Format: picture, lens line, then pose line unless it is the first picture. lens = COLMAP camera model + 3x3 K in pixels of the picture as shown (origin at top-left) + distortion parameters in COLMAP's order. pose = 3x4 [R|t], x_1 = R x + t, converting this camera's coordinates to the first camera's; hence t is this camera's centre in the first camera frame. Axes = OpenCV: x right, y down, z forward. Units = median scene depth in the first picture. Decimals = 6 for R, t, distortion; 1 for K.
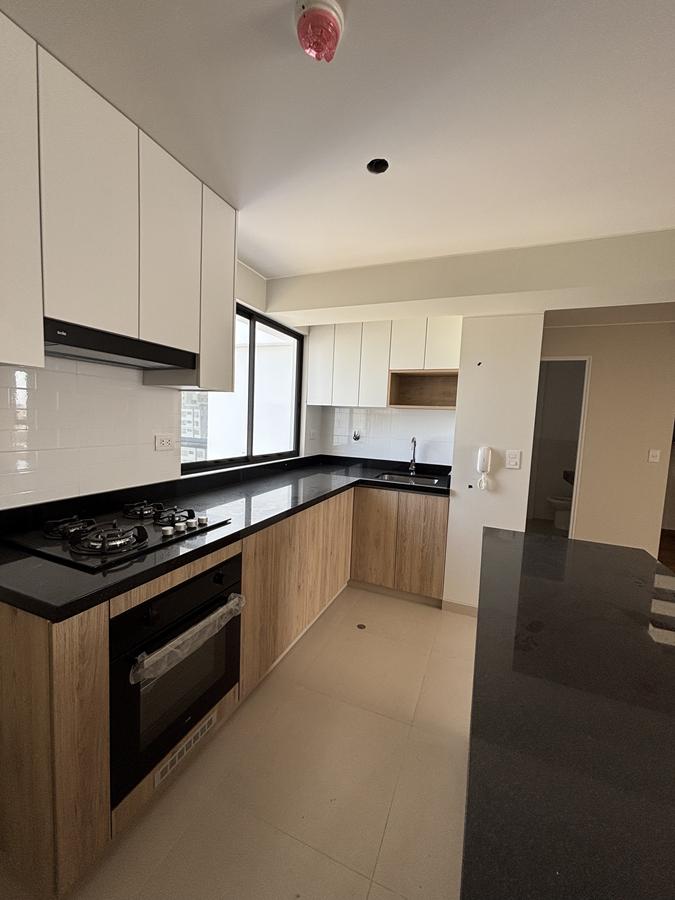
lens RADIAL K [[362.3, 0, 337.5], [0, 362.3, 450.0], [0, 0, 1]] dist [-0.000134, -0.000070]
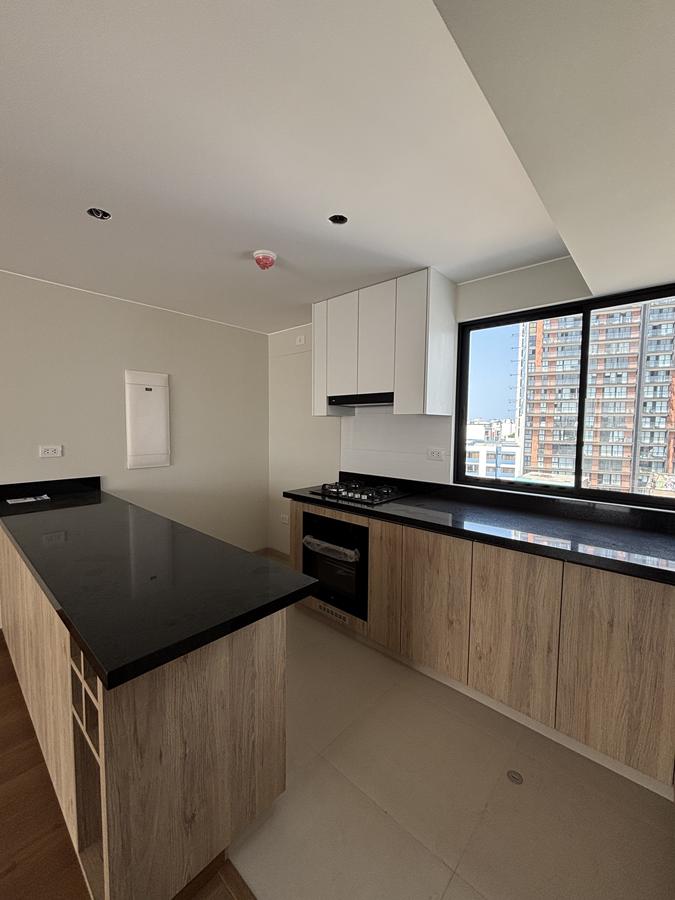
lens RADIAL K [[362.3, 0, 337.5], [0, 362.3, 450.0], [0, 0, 1]] dist [-0.000134, -0.000070]
pose [[-0.336324, 0.016930, -0.941594, 1.101306], [-0.107338, 0.992634, 0.056187, -0.087006], [0.935609, 0.119966, -0.332029, 1.311930]]
